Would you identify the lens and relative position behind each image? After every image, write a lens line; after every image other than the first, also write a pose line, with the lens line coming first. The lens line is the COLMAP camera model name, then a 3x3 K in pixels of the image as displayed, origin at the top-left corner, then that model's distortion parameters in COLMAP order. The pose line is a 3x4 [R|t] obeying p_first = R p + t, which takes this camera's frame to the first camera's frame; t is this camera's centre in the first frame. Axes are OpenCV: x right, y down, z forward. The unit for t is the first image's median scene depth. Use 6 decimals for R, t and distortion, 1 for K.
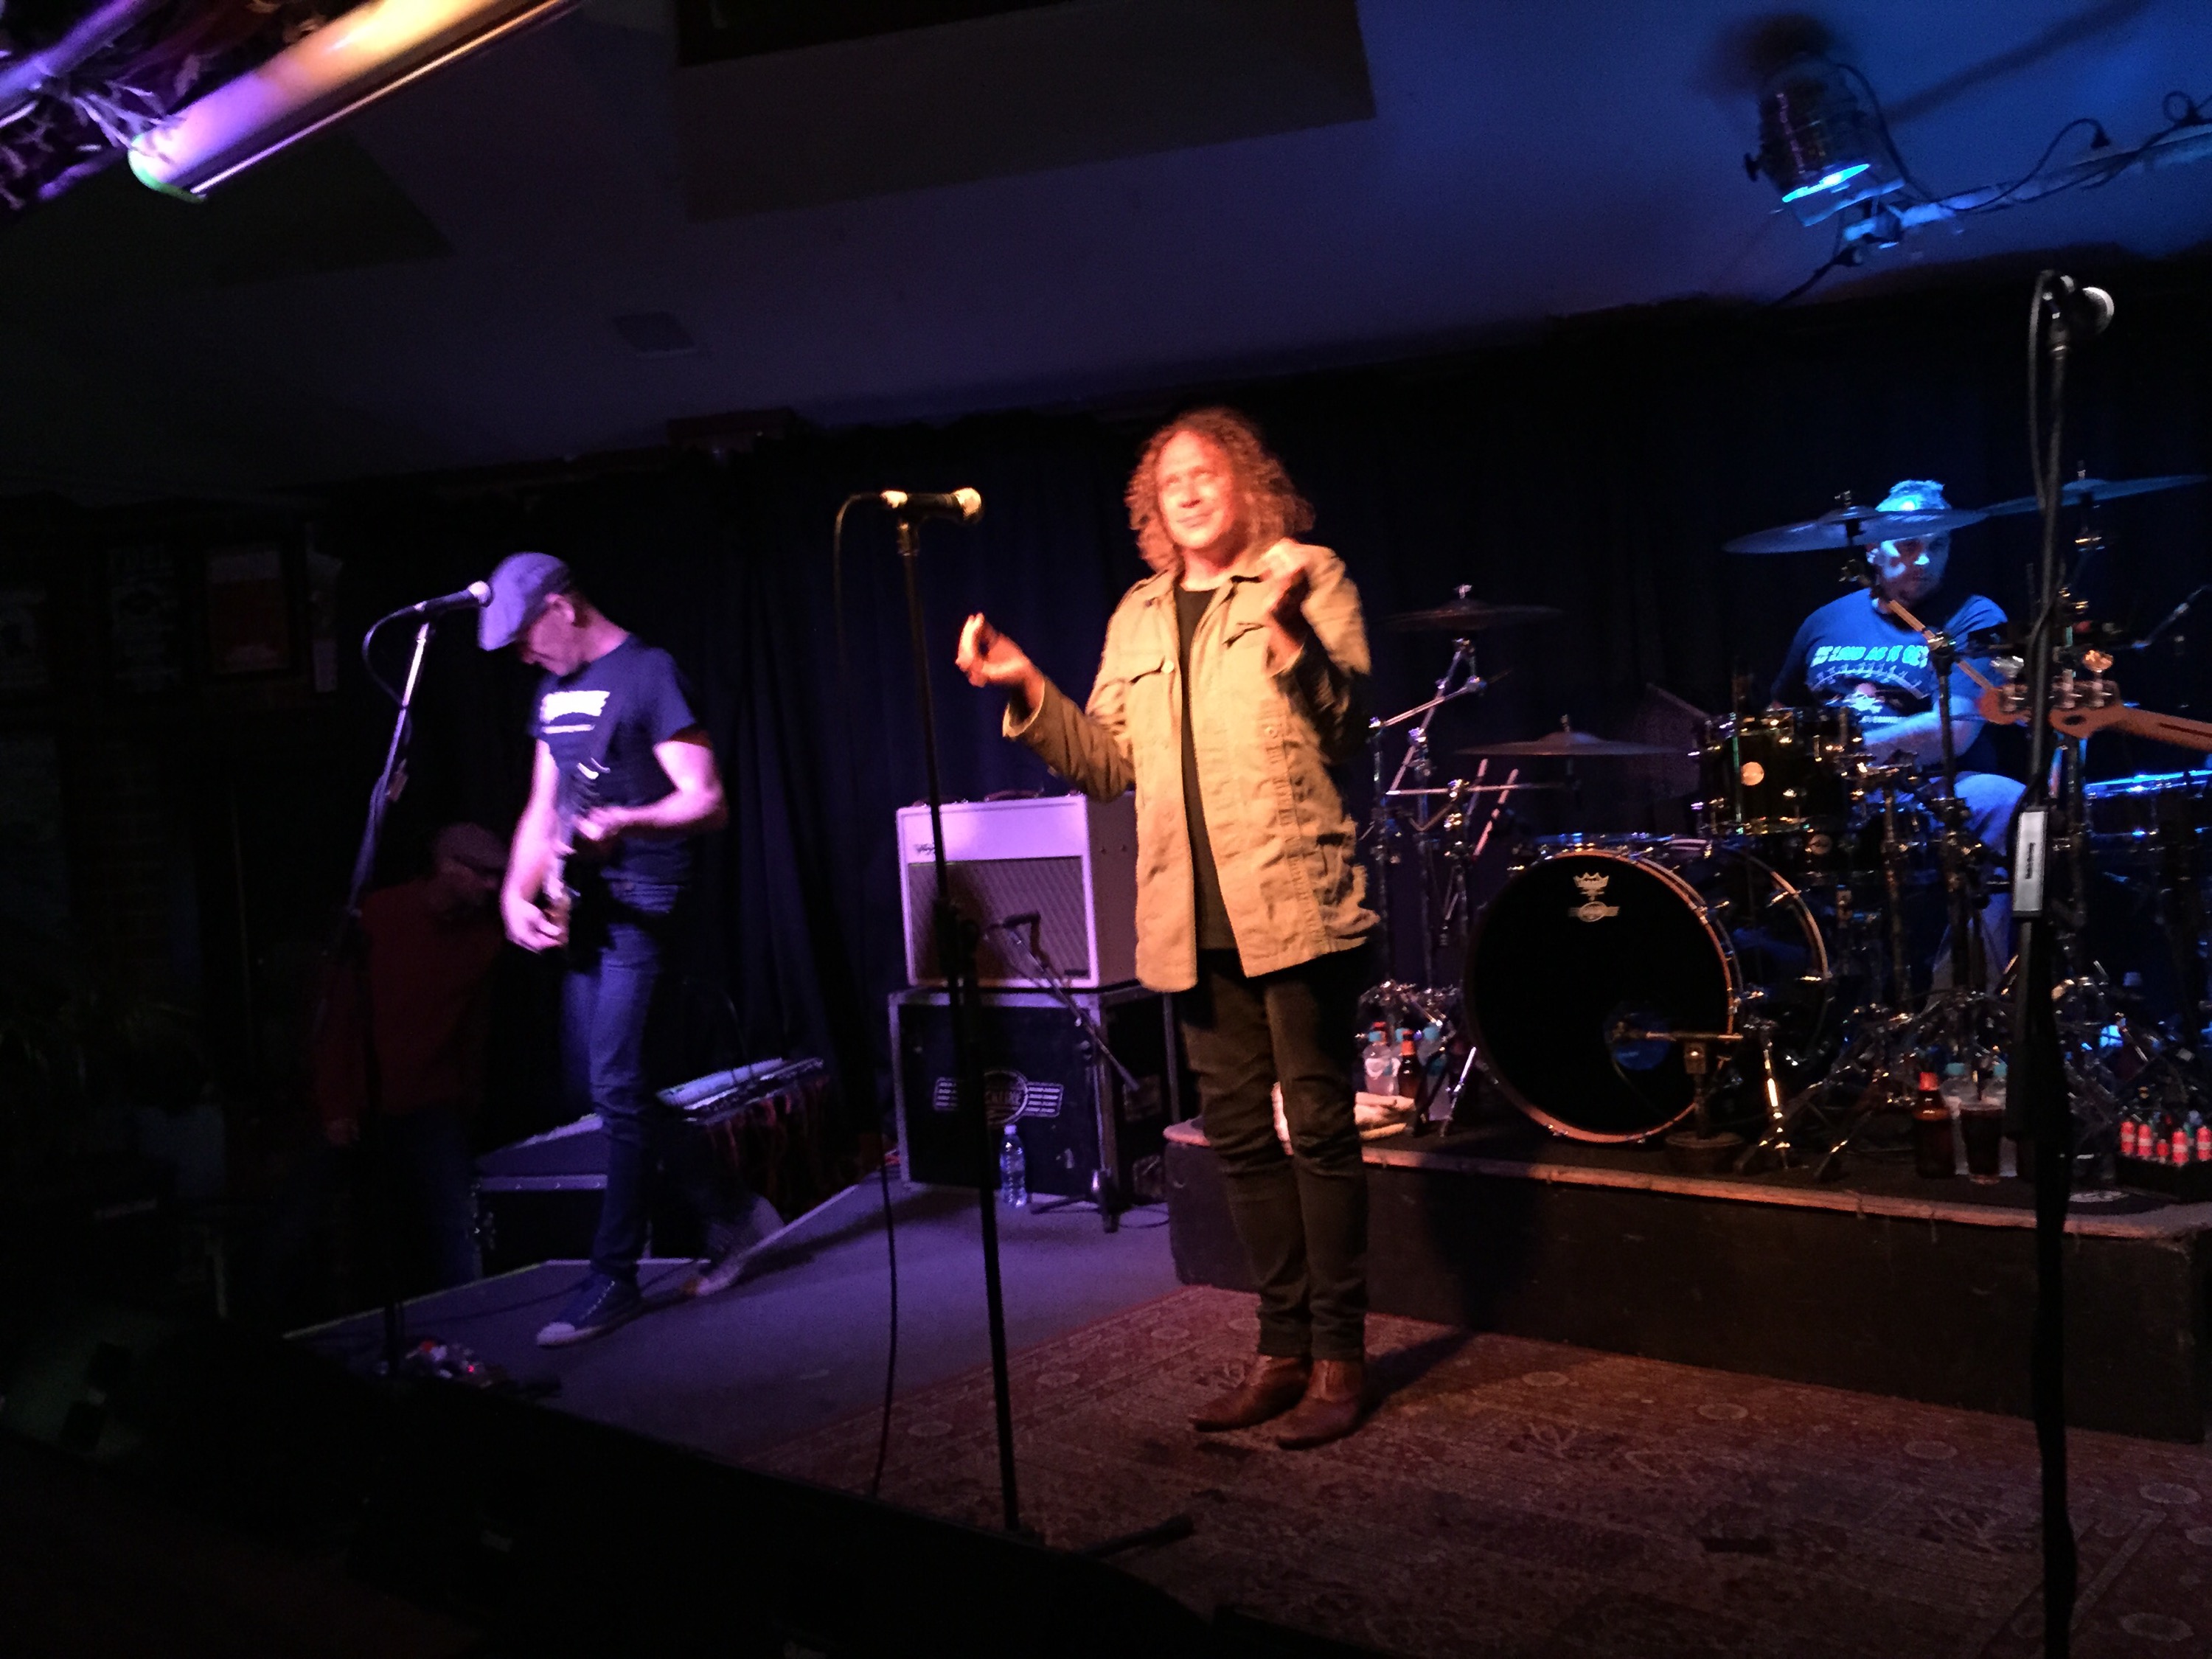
lens RADIAL K [[1906.1, 0, 1116.5], [0, 1906.1, 816.2], [0, 0, 1]] dist [0.094451, -0.154289]
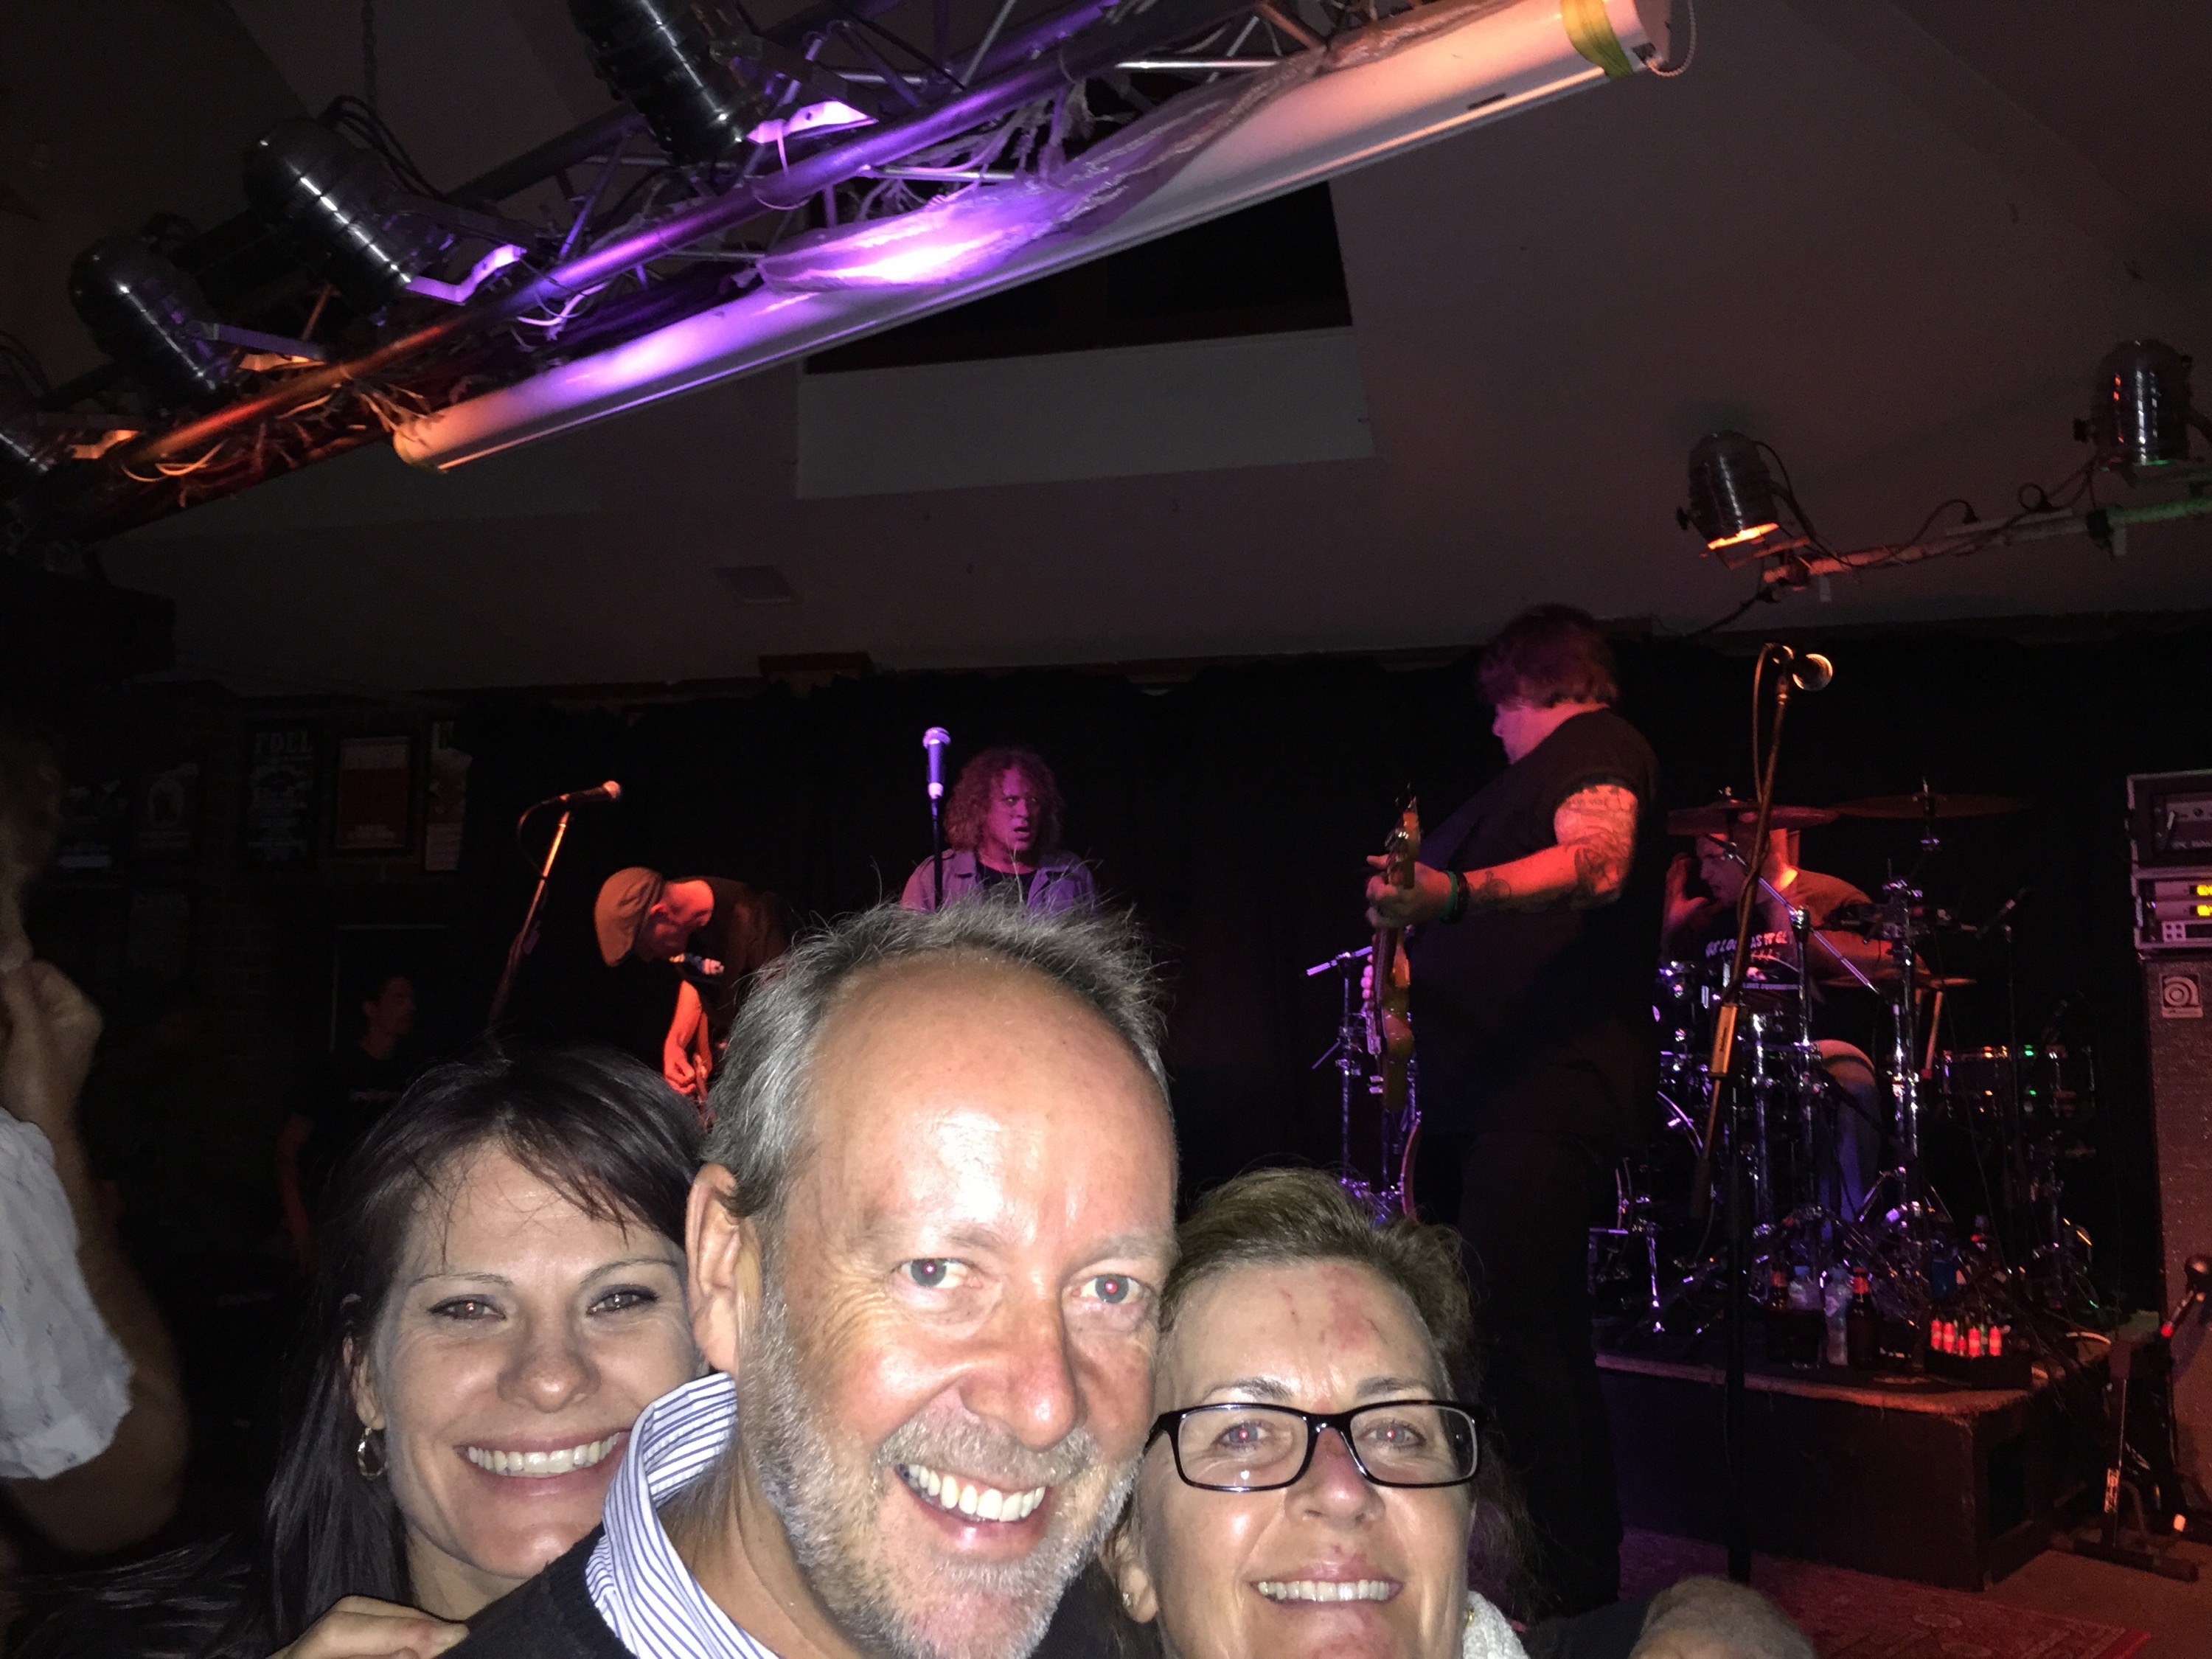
lens RADIAL K [[1906.1, 0, 1116.5], [0, 1906.1, 816.2], [0, 0, 1]] dist [0.094451, -0.154289]
pose [[0.997327, 0.070851, -0.017867, 0.012200], [-0.072556, 0.989183, -0.127485, 0.033798], [0.008642, 0.128441, 0.991679, -0.213148]]
